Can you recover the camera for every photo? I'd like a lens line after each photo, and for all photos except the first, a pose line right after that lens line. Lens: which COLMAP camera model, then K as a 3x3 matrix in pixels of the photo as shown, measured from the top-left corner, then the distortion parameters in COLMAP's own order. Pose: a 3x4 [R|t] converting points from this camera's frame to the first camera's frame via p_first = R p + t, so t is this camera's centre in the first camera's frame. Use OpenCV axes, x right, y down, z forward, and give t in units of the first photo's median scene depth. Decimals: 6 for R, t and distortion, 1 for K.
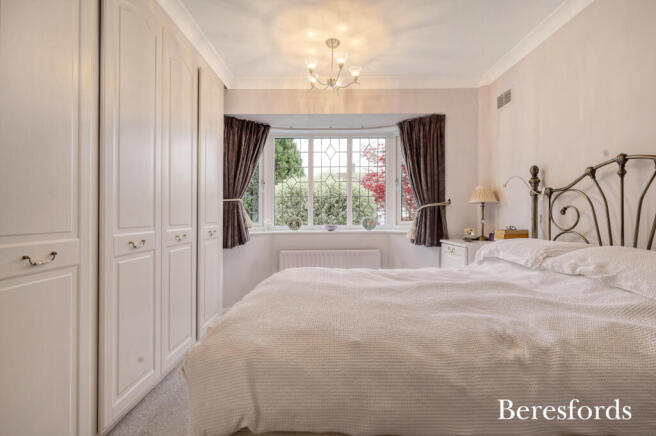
lens RADIAL K [[288.7, 0, 327.6], [0, 288.7, 216.1], [0, 0, 1]] dist [-0.001376, -0.000735]
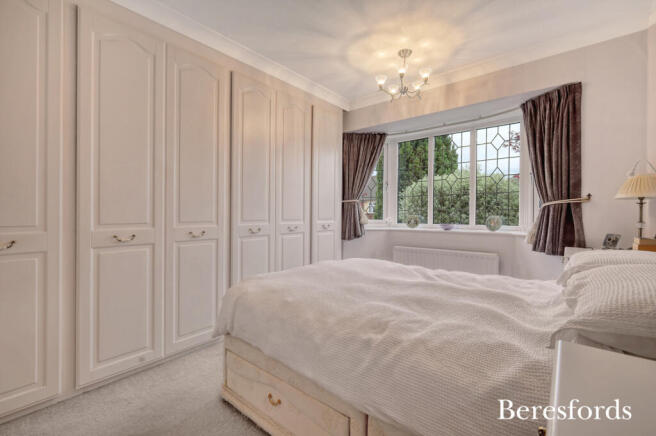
lens RADIAL K [[288.7, 0, 329.8], [0, 288.7, 213.4], [0, 0, 1]] dist [-0.001376, -0.000735]
pose [[0.768066, 0.007094, -0.640332, 0.387101], [-0.007910, 0.999967, 0.001590, -0.004459], [0.640322, 0.003843, 0.768097, 0.002684]]
